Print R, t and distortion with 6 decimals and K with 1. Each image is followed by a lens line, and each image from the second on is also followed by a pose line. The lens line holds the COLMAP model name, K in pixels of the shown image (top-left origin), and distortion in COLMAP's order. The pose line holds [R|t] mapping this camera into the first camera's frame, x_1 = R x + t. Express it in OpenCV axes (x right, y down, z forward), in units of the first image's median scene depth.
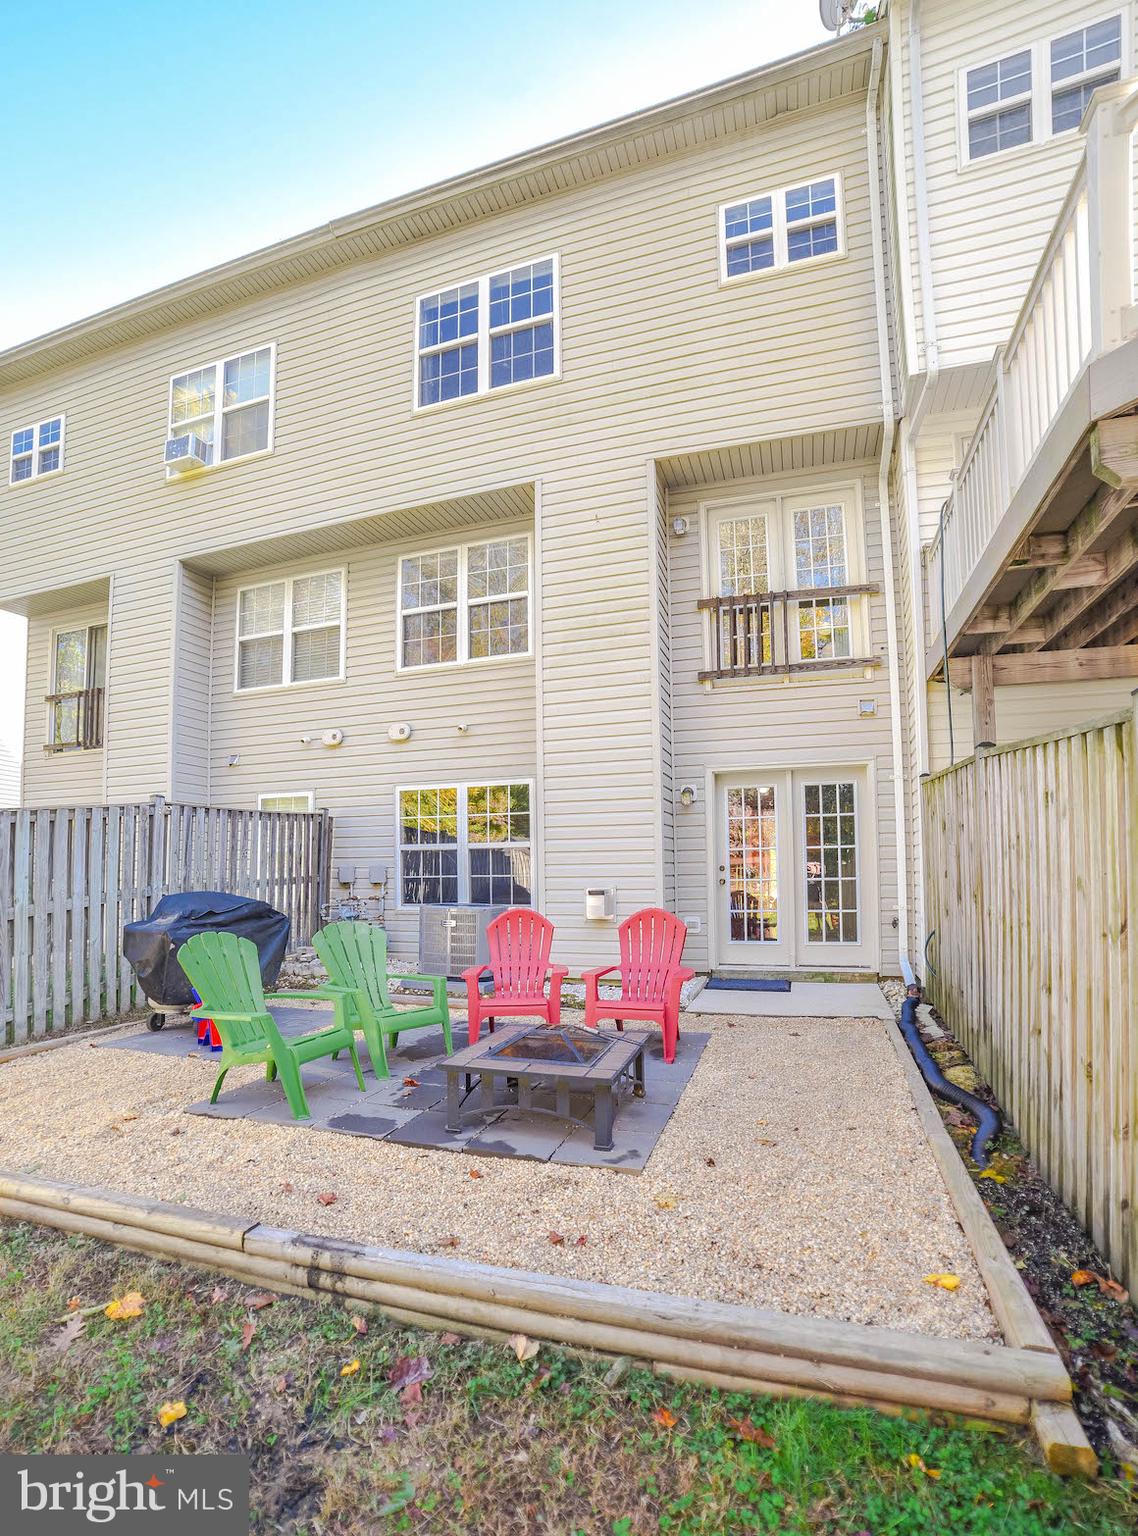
lens RADIAL K [[704.6, 0, 588.1], [0, 704.6, 838.1], [0, 0, 1]] dist [-0.088889, 0.032964]
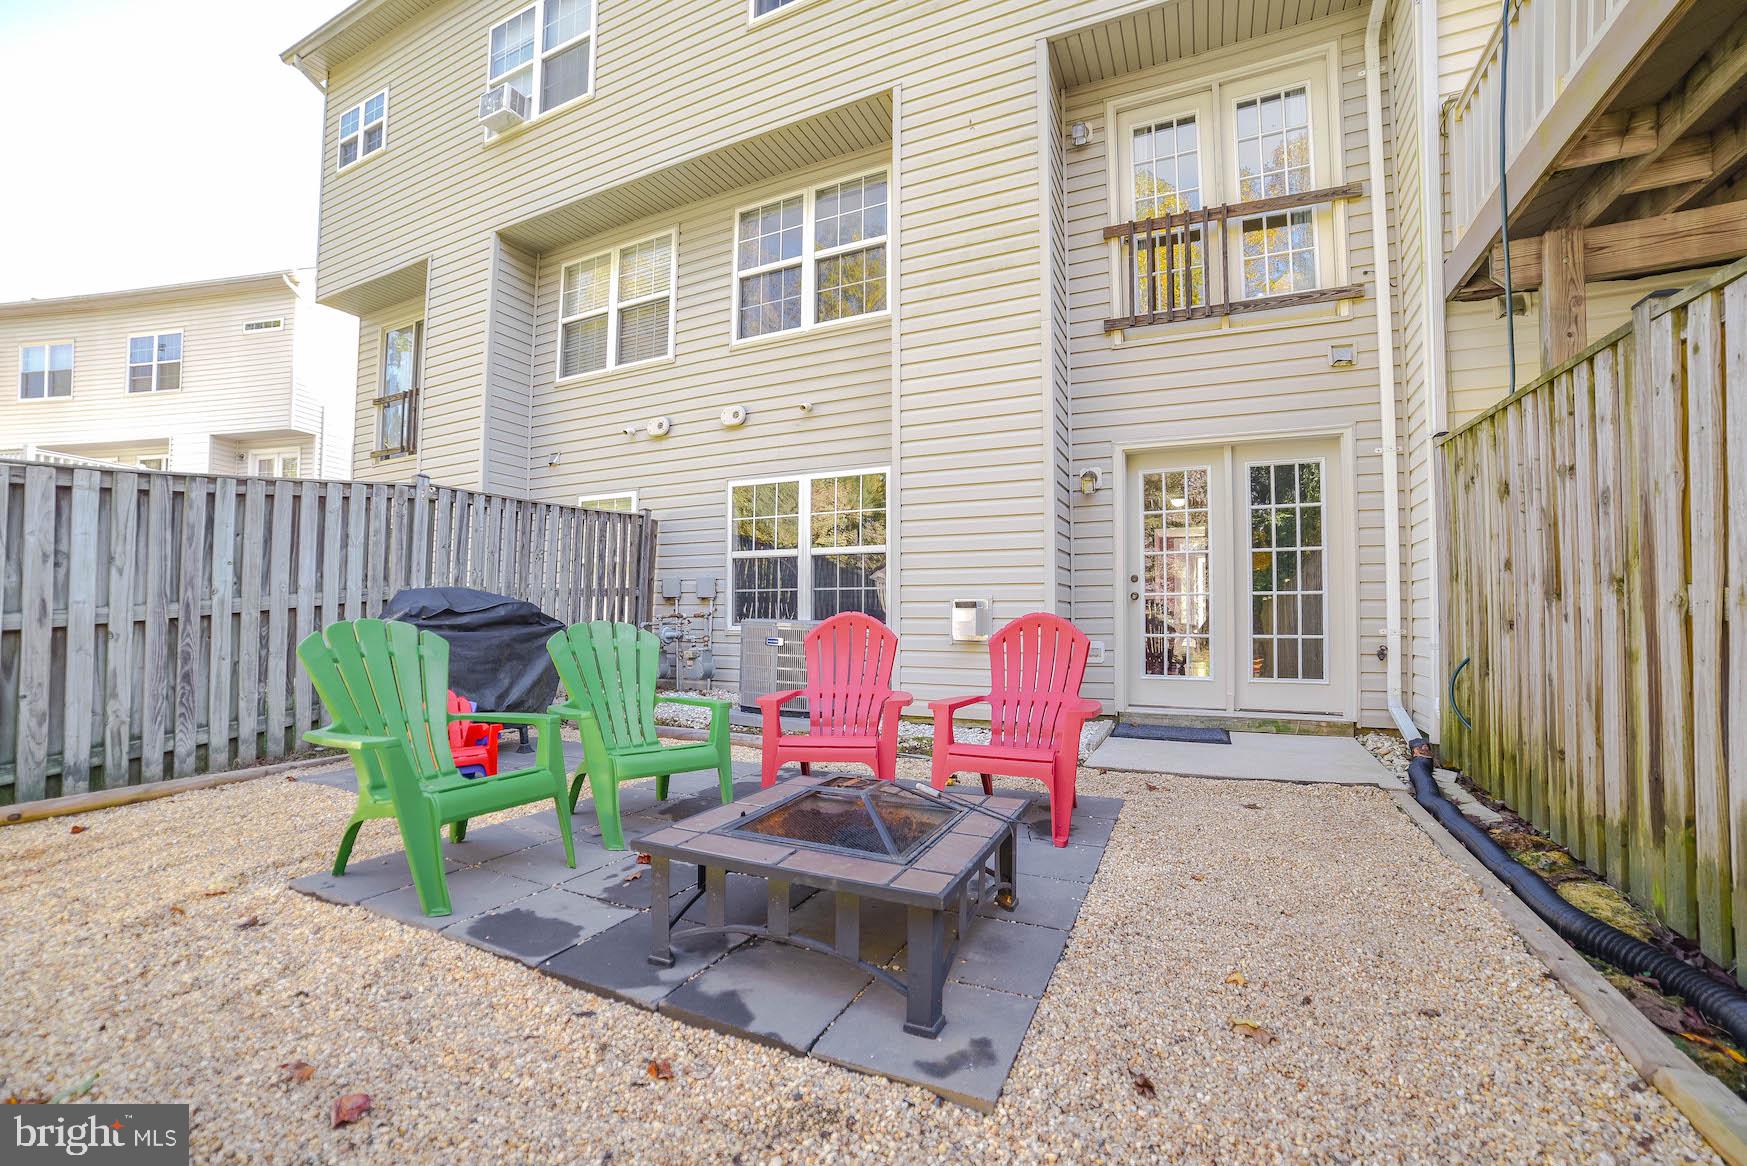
lens RADIAL K [[718.5, 0, 886.0], [0, 718.5, 593.7], [0, 0, 1]] dist [-0.088814, 0.036718]
pose [[0.991712, 0.011809, -0.127936, 0.024337], [-0.010258, 0.999866, 0.012776, 0.054393], [0.128070, -0.011357, 0.991700, 0.215300]]
